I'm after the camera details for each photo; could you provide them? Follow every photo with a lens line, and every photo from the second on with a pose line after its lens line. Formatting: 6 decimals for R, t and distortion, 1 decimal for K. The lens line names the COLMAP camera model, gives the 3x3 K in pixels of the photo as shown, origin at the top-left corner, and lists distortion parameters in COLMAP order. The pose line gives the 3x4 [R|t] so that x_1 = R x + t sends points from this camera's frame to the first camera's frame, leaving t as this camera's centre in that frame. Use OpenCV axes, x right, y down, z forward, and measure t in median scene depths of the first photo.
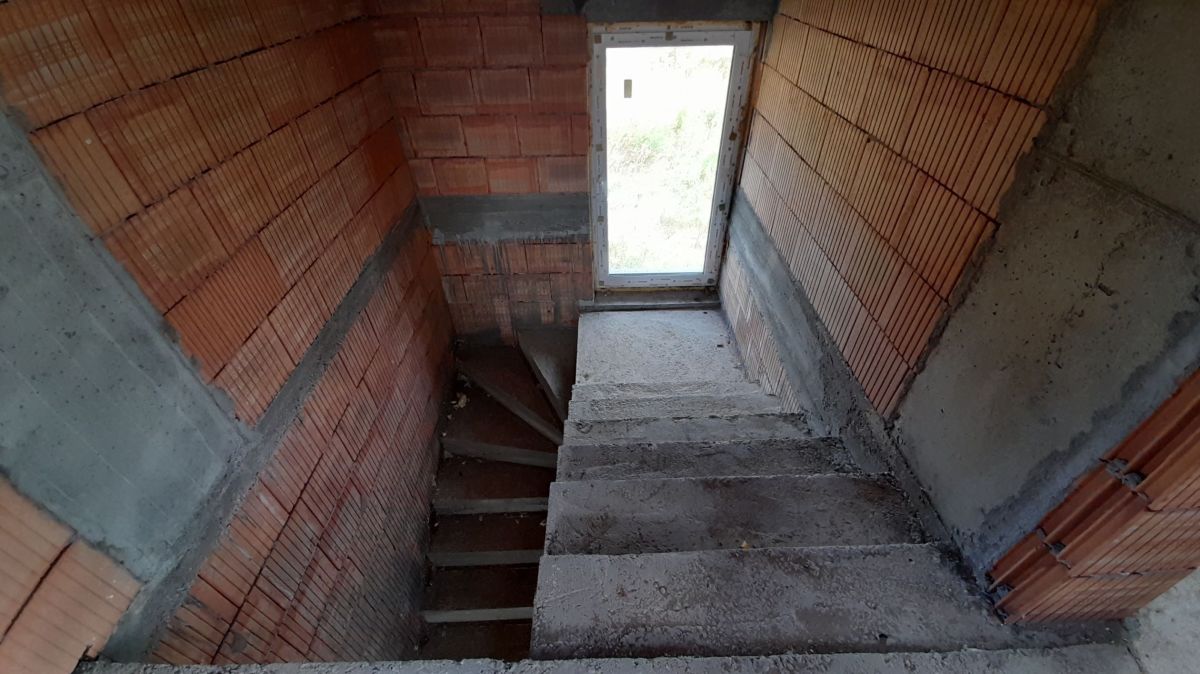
lens RADIAL K [[470.0, 0, 602.6], [0, 470.0, 334.9], [0, 0, 1]] dist [0.008848, -0.012520]
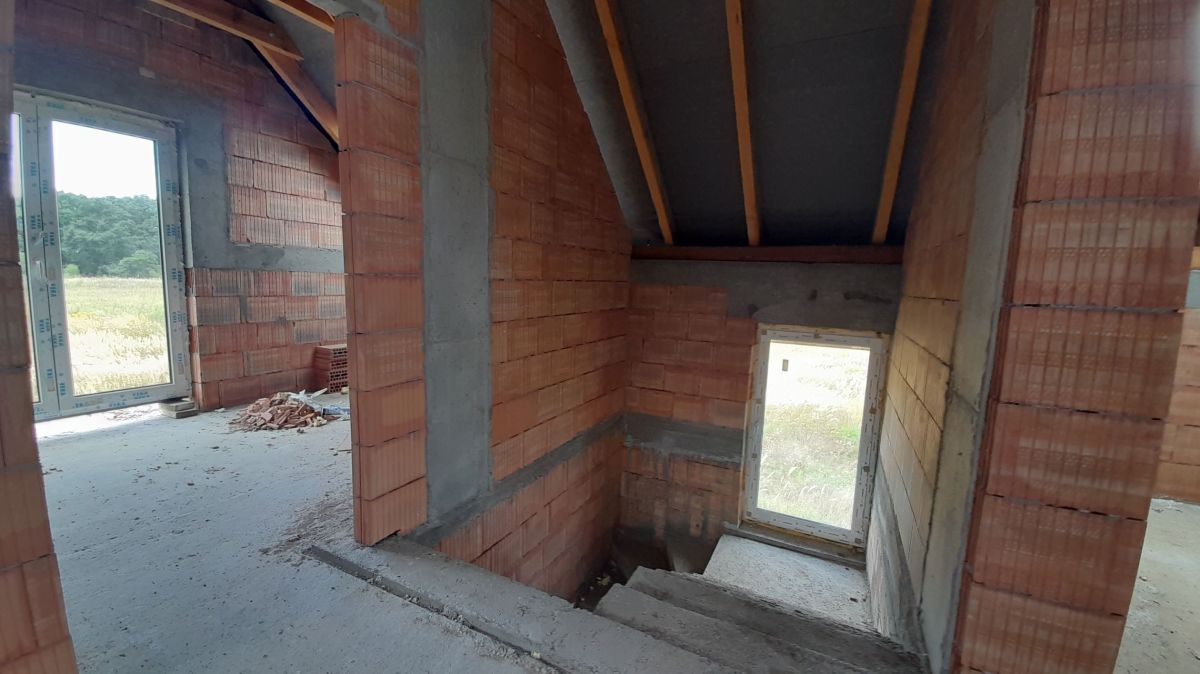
lens RADIAL K [[470.0, 0, 602.6], [0, 470.0, 334.9], [0, 0, 1]] dist [0.008848, -0.012520]
pose [[0.887549, 0.100920, -0.449524, 0.173009], [-0.328917, 0.822013, -0.464875, 0.204858], [0.322599, 0.560455, 0.762771, -0.256542]]
